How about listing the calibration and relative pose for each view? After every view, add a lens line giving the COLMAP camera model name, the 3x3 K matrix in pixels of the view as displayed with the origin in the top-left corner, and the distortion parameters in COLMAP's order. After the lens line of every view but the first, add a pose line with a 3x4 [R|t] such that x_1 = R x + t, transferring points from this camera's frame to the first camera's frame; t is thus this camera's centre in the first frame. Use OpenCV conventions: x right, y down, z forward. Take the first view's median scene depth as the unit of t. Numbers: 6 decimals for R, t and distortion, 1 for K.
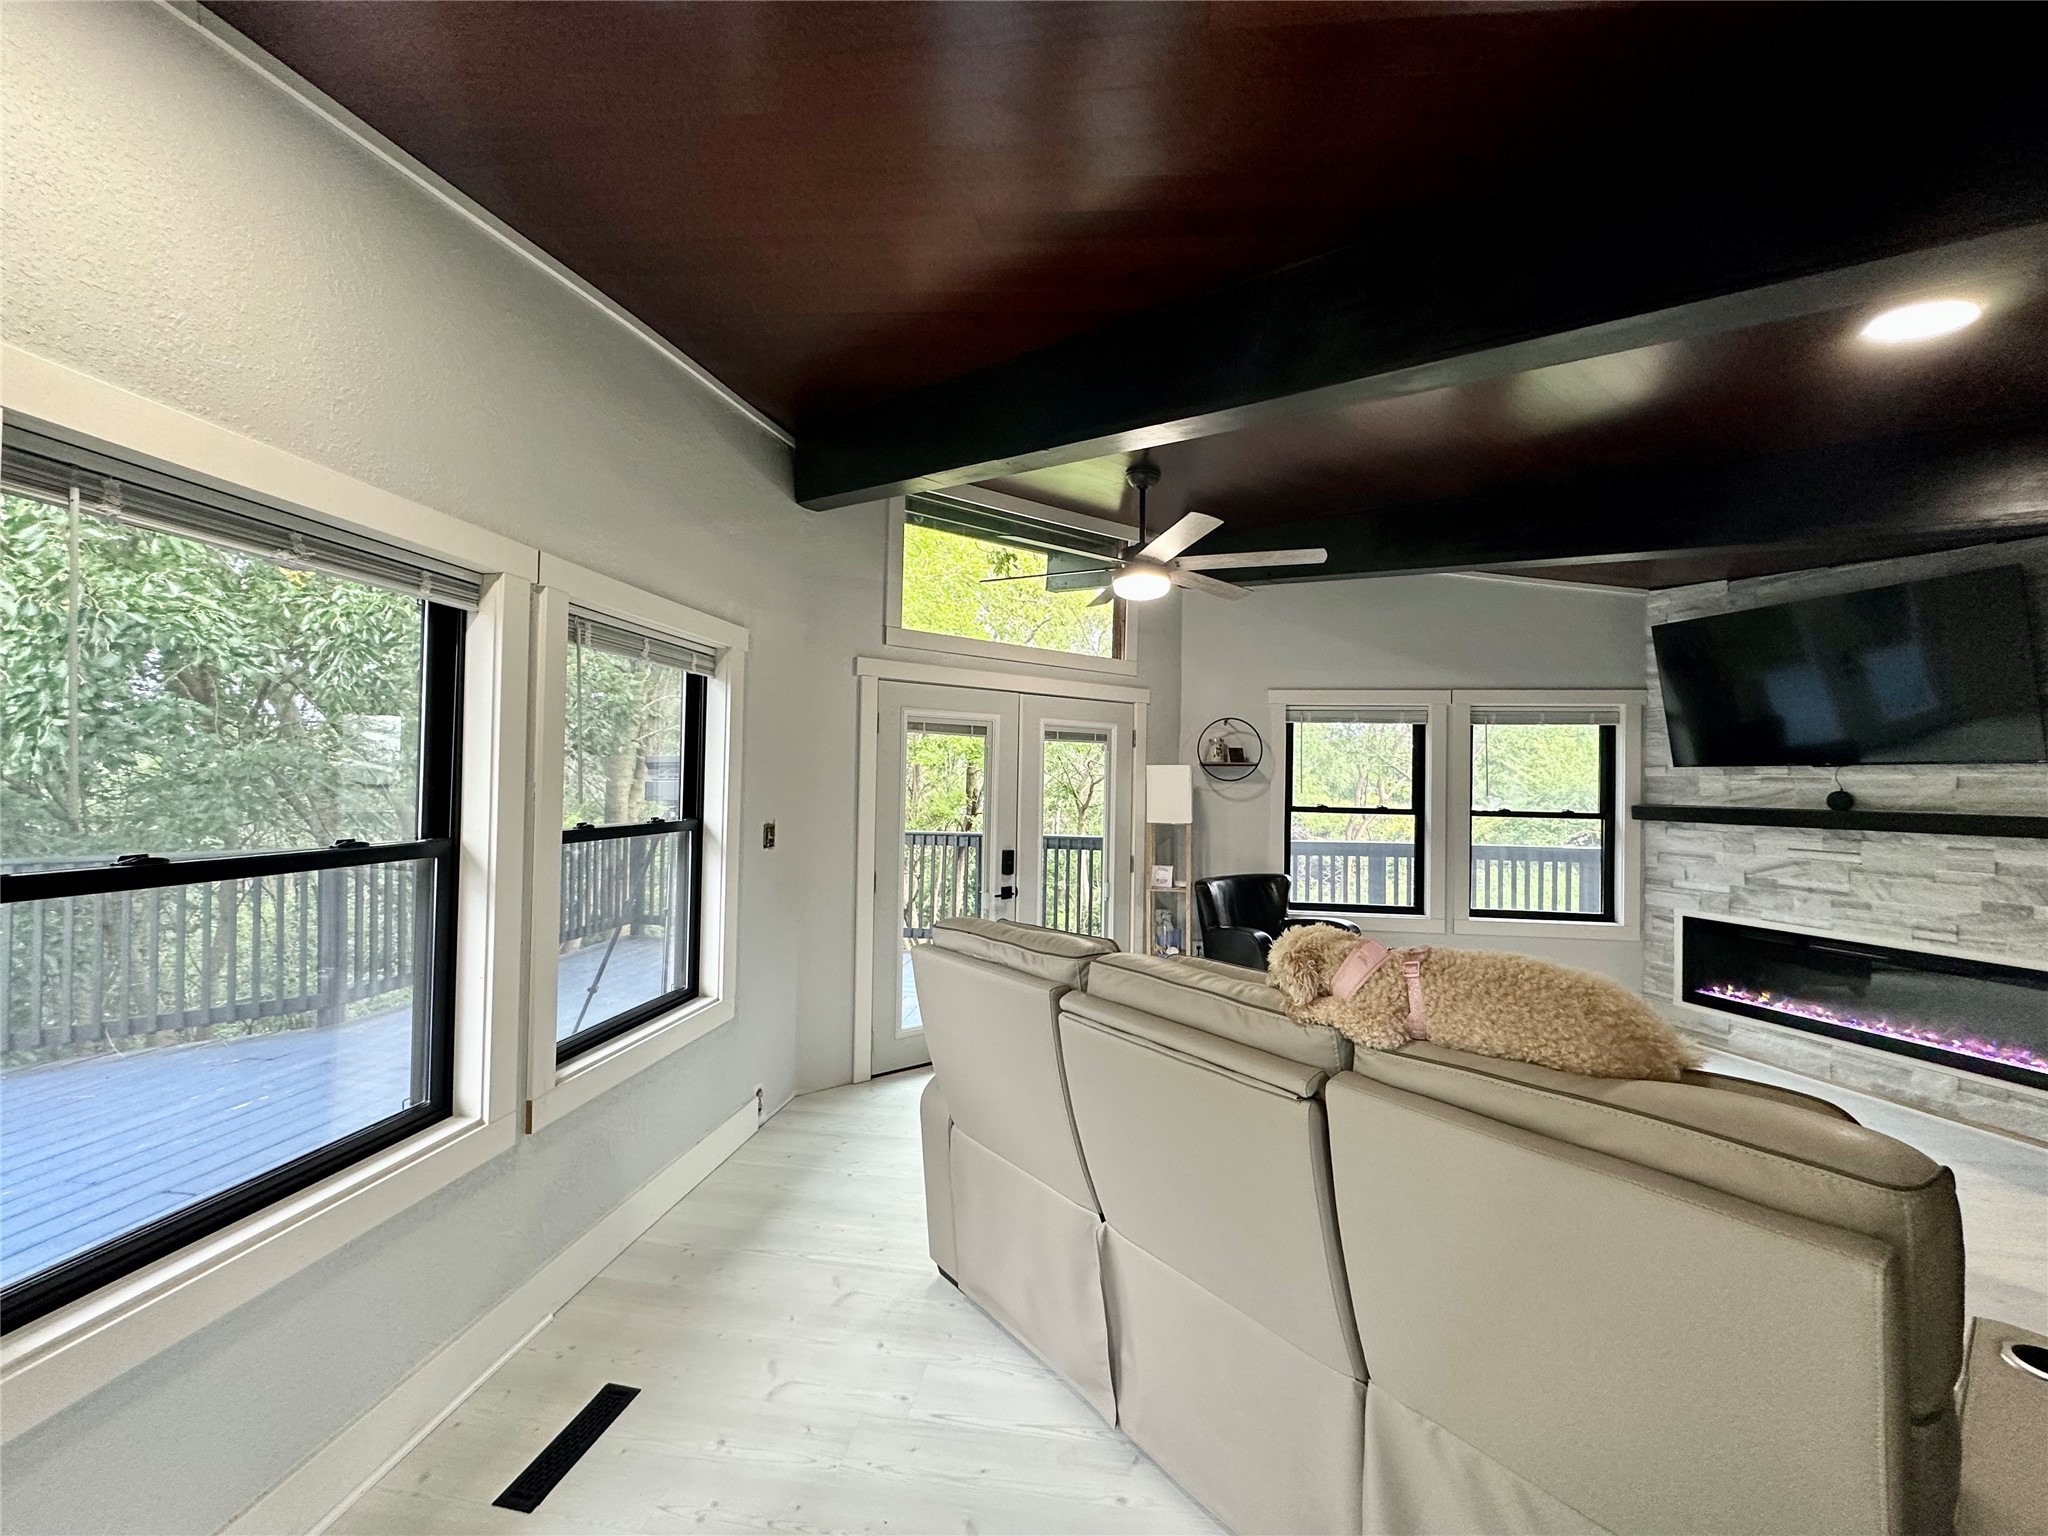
lens RADIAL K [[813.8, 0, 1024.8], [0, 813.8, 771.4], [0, 0, 1]] dist [-0.006864, 0.000740]
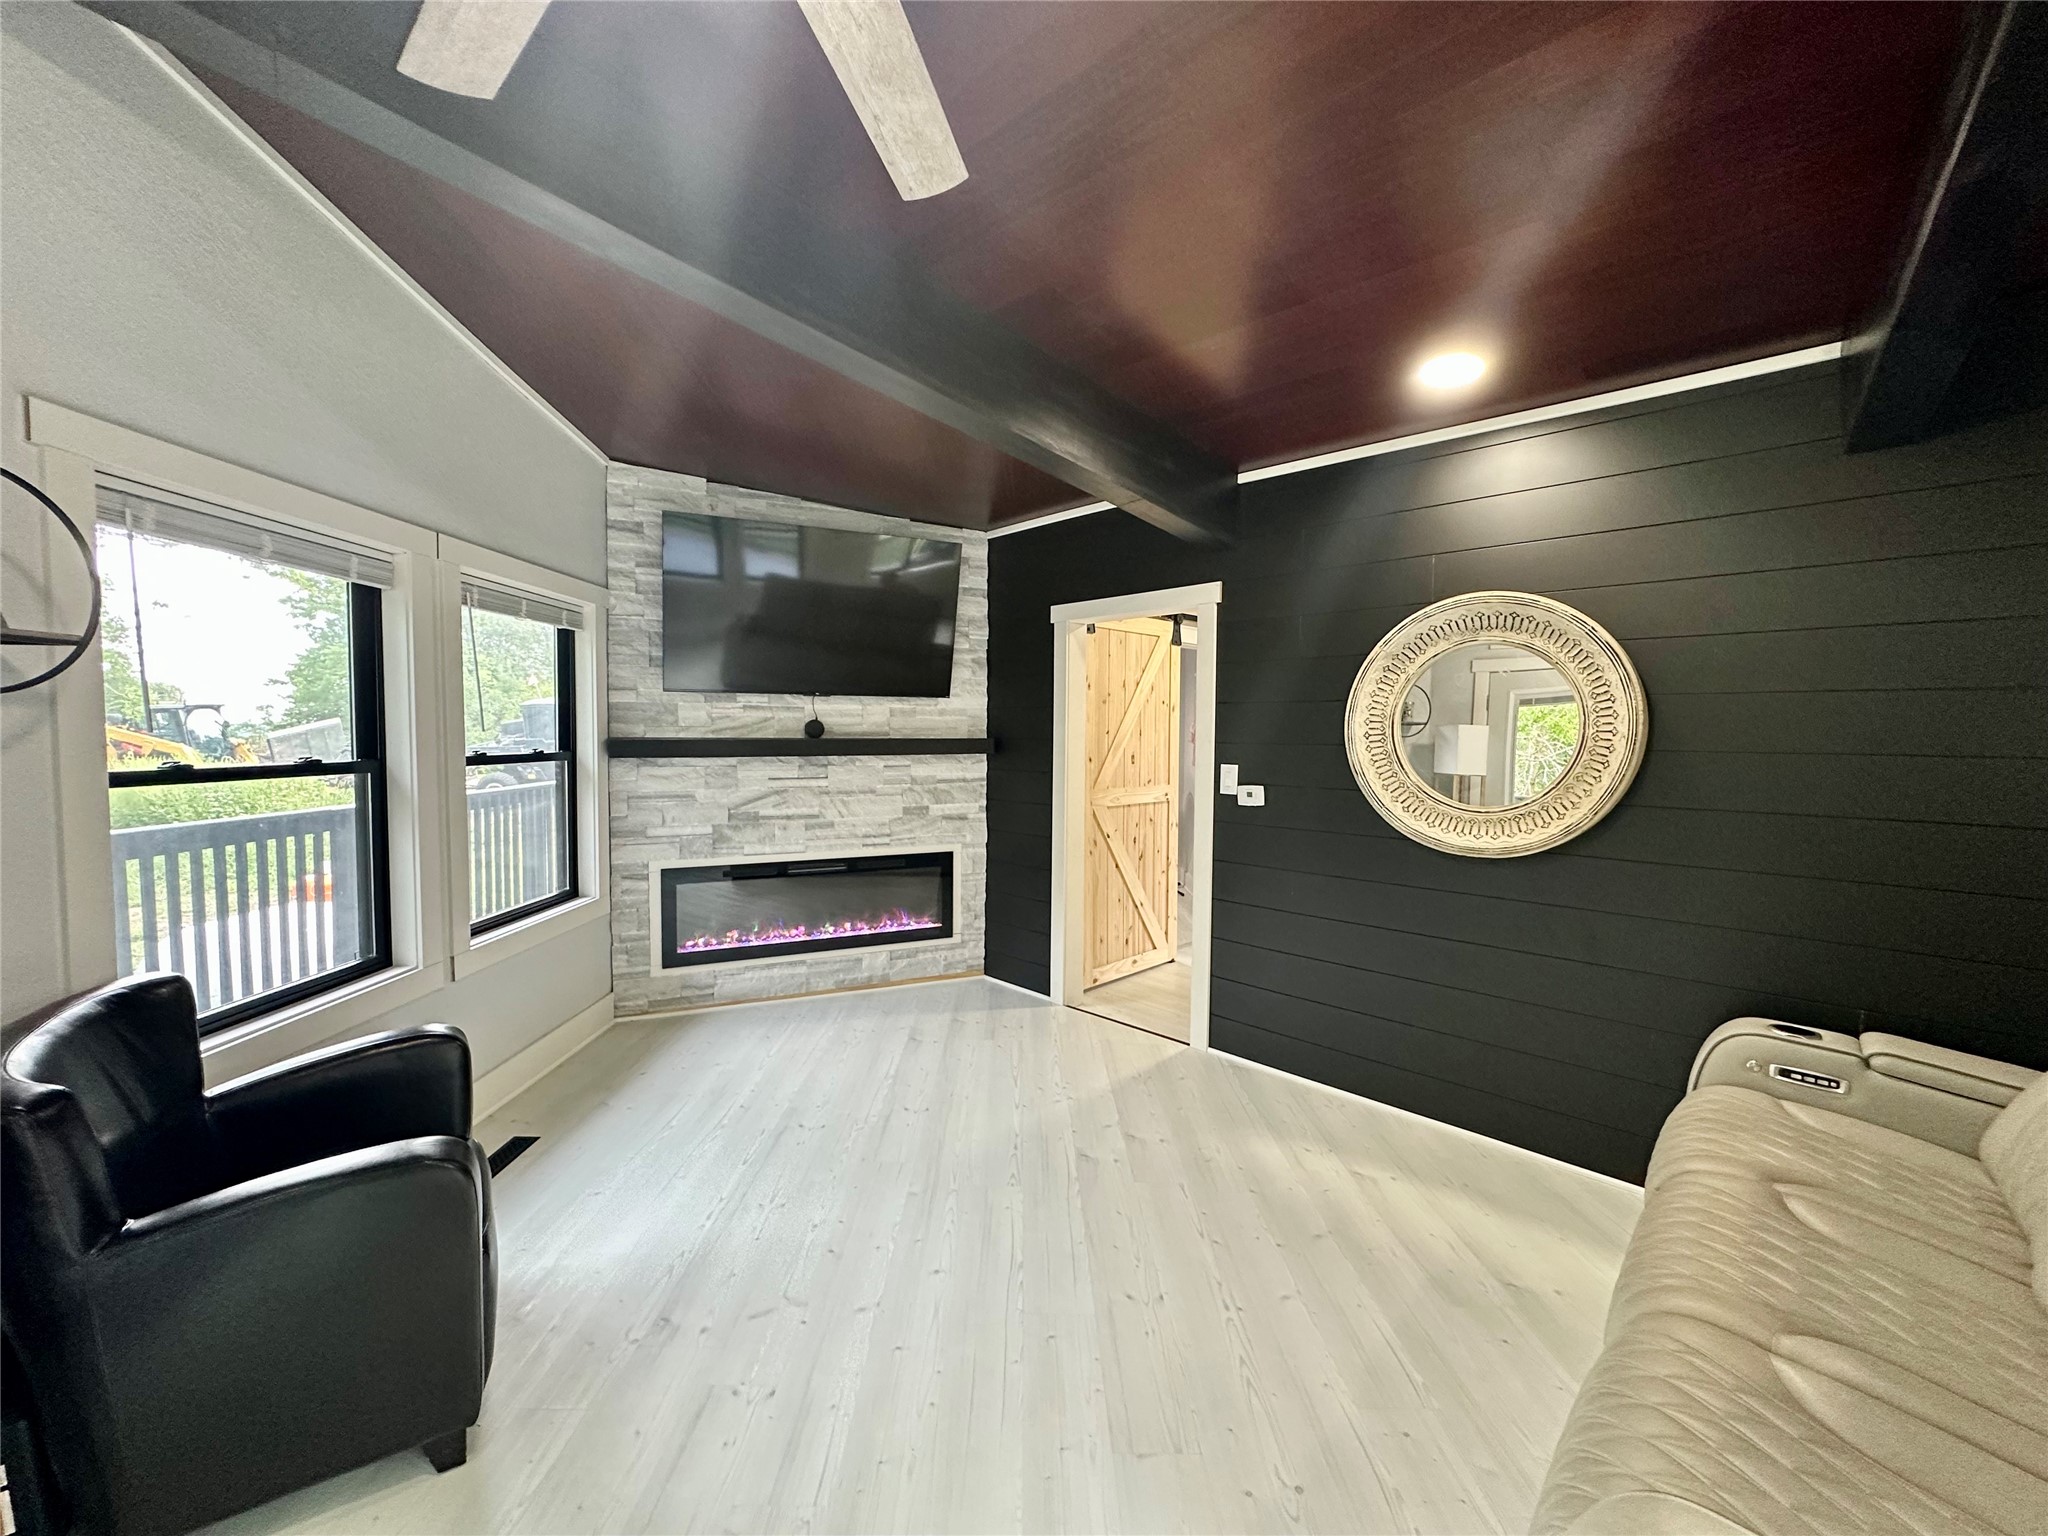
lens RADIAL K [[813.8, 0, 1024.8], [0, 813.8, 771.4], [0, 0, 1]] dist [-0.006864, 0.000740]
pose [[-0.138890, -0.063630, 0.988262, -0.074410], [-0.017086, 0.997939, 0.061852, 0.020326], [-0.990160, -0.008294, -0.139690, 0.824336]]
